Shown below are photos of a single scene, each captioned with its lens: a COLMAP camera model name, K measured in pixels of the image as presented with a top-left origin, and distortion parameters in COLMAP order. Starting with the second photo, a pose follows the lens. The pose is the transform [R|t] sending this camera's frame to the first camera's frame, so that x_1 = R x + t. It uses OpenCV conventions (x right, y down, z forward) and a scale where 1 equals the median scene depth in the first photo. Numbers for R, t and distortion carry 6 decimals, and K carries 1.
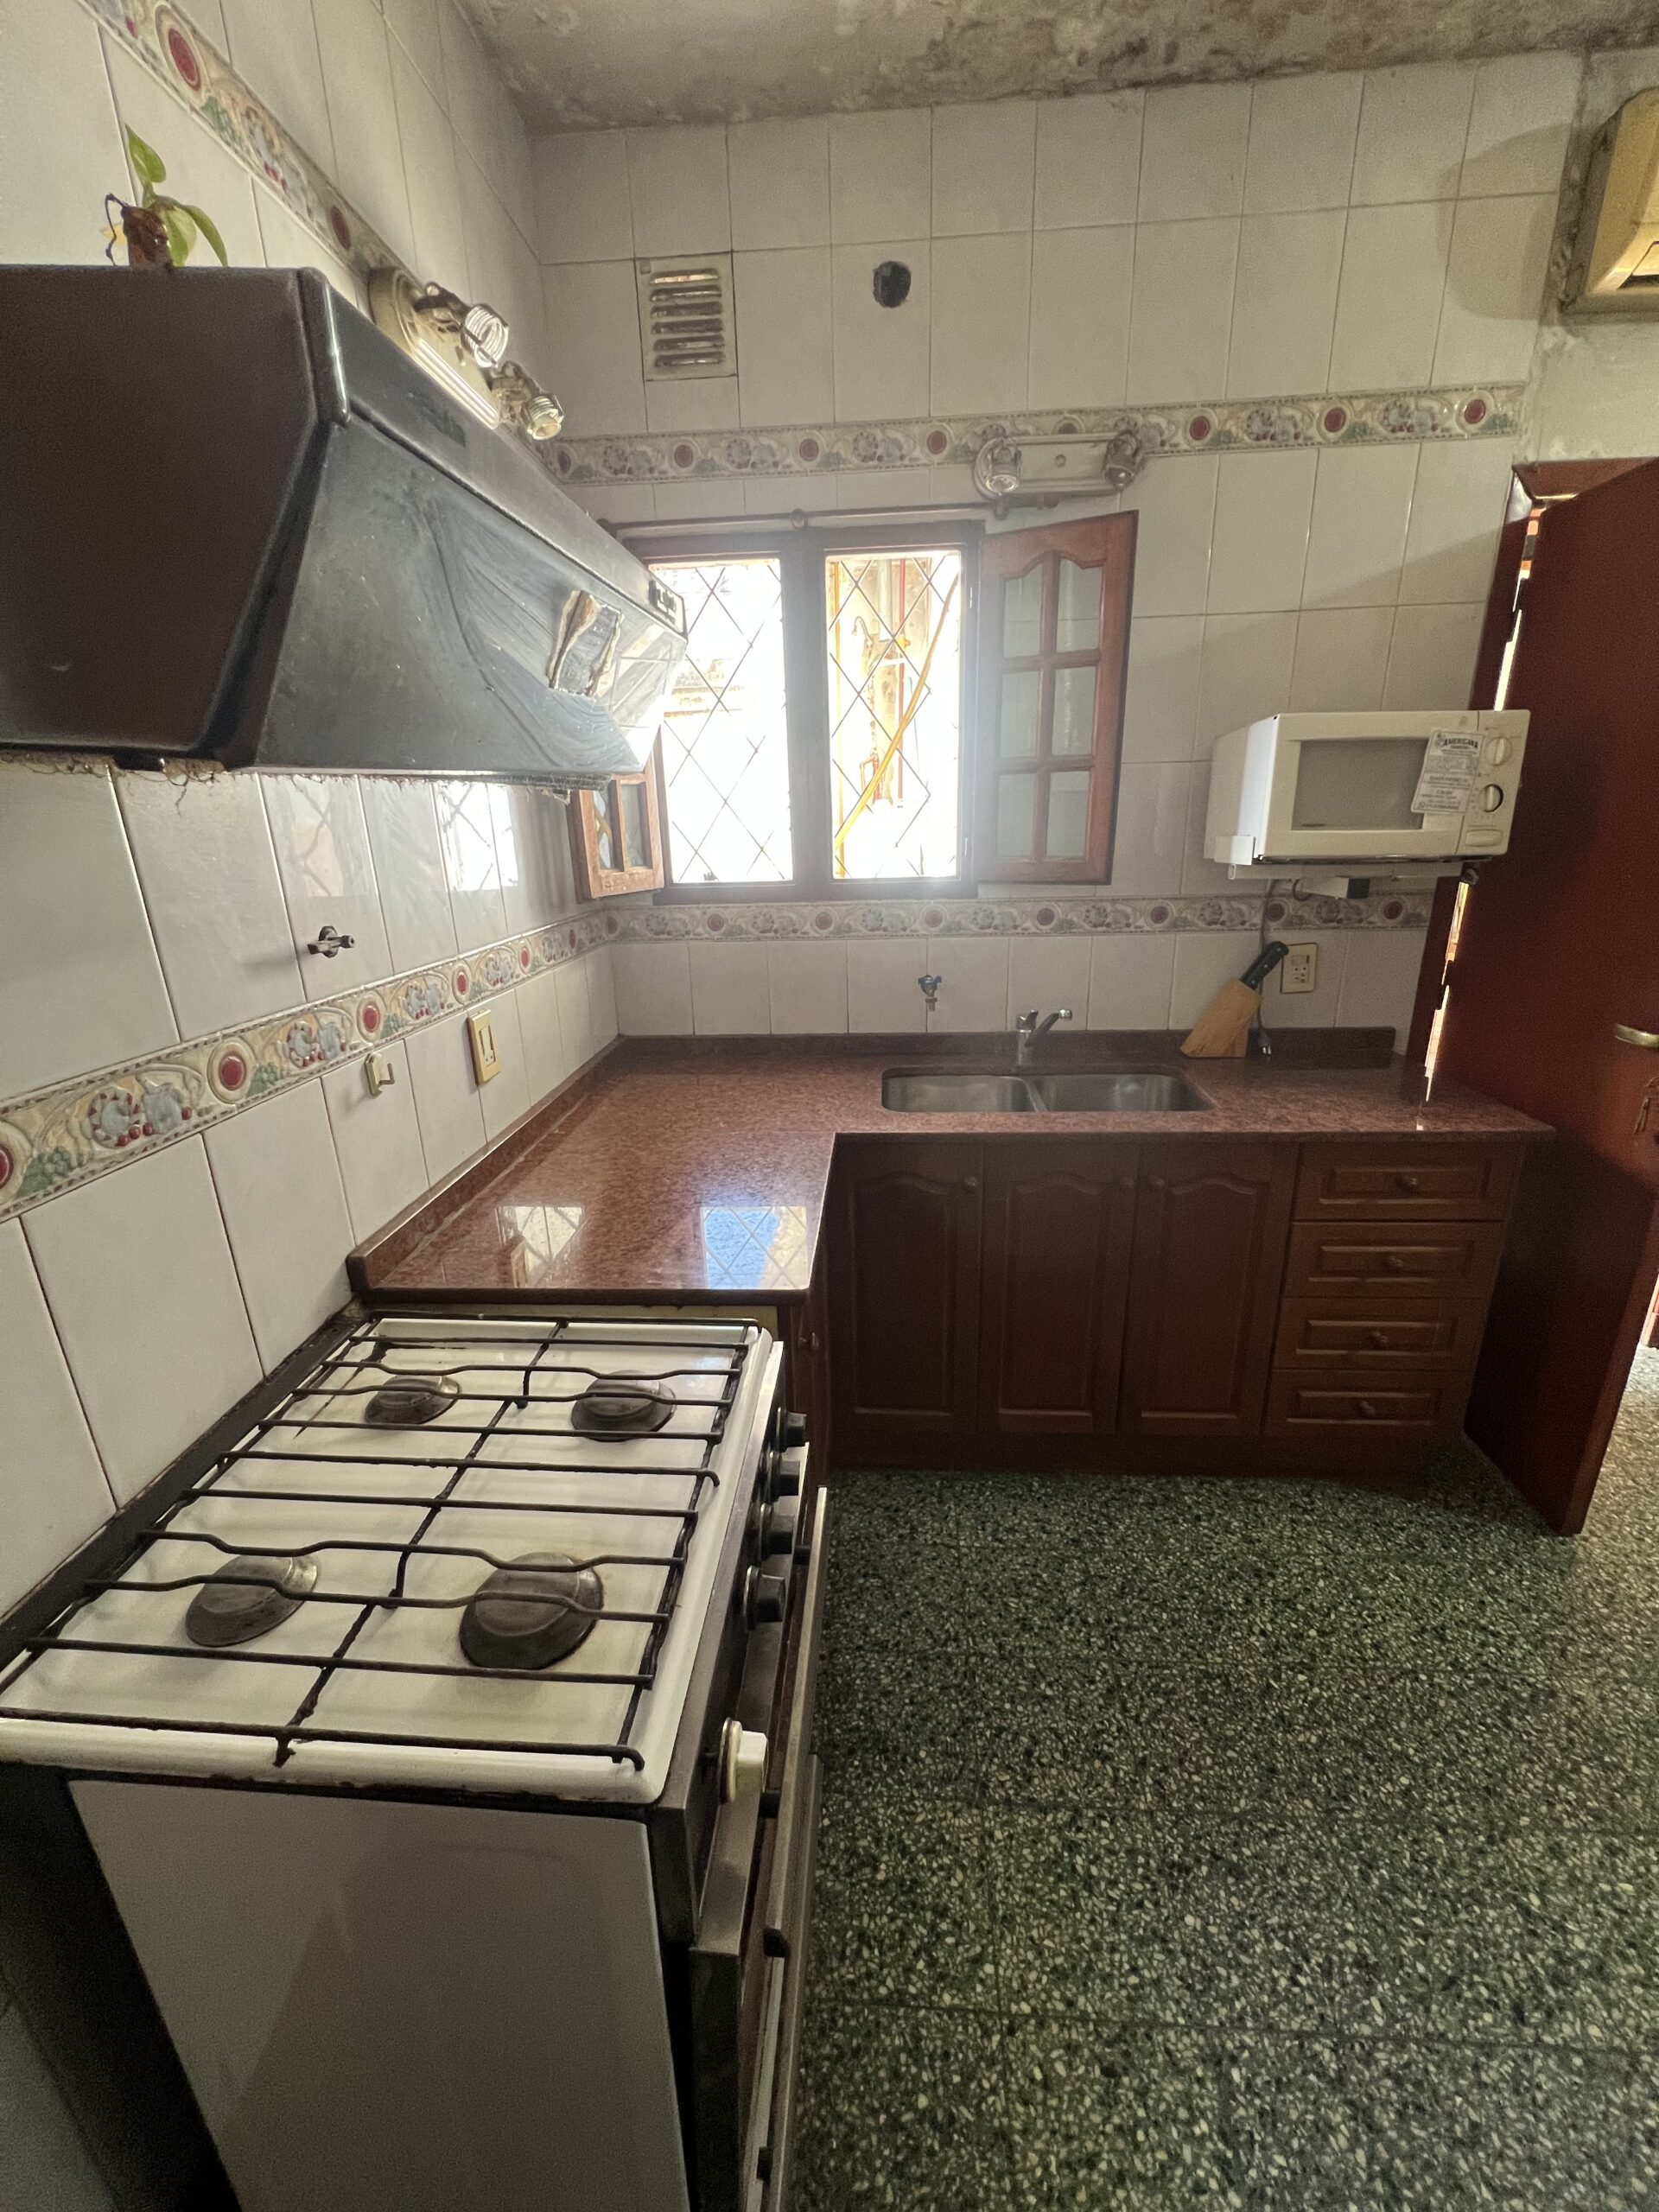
lens RADIAL K [[883.6, 0, 832.4], [0, 883.6, 1101.9], [0, 0, 1]] dist [-0.002532, 0.000522]
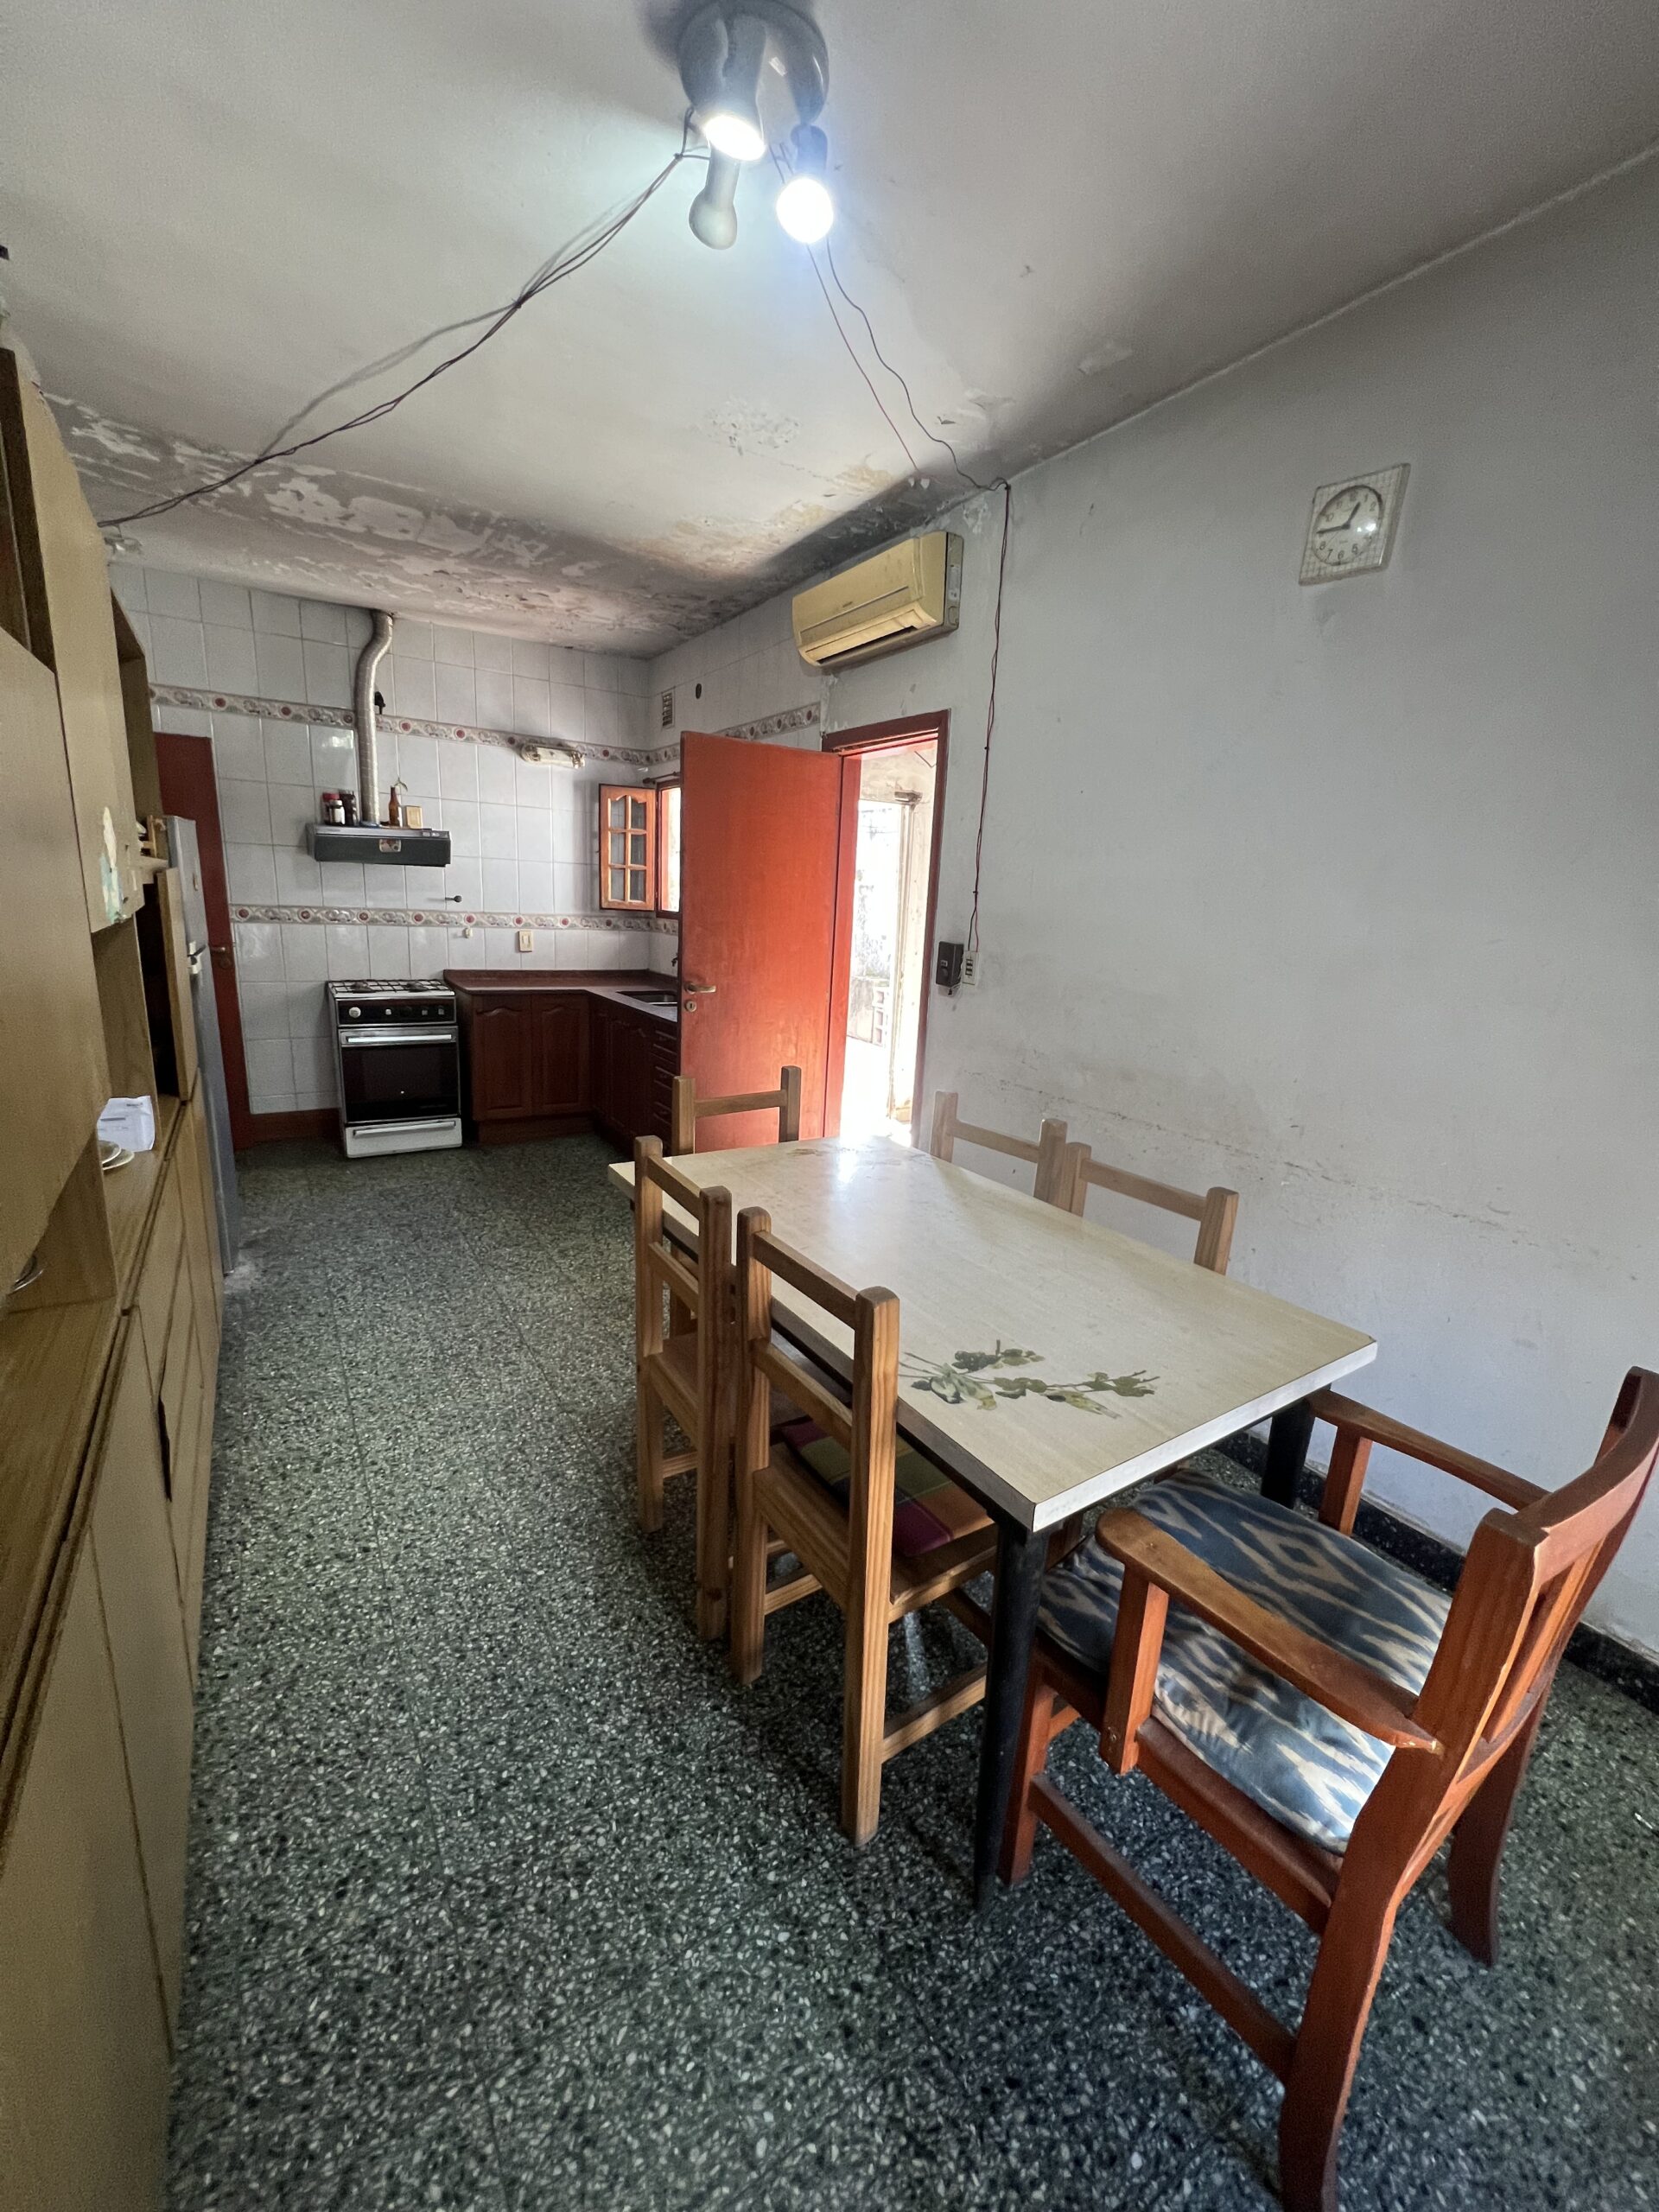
lens RADIAL K [[883.6, 0, 830.0], [0, 883.6, 1099.1], [0, 0, 1]] dist [-0.002532, 0.000522]
pose [[0.589270, 0.233959, -0.773320, 2.709407], [-0.307522, 0.950058, 0.053097, -0.022989], [0.747121, 0.206525, 0.631789, -0.133840]]
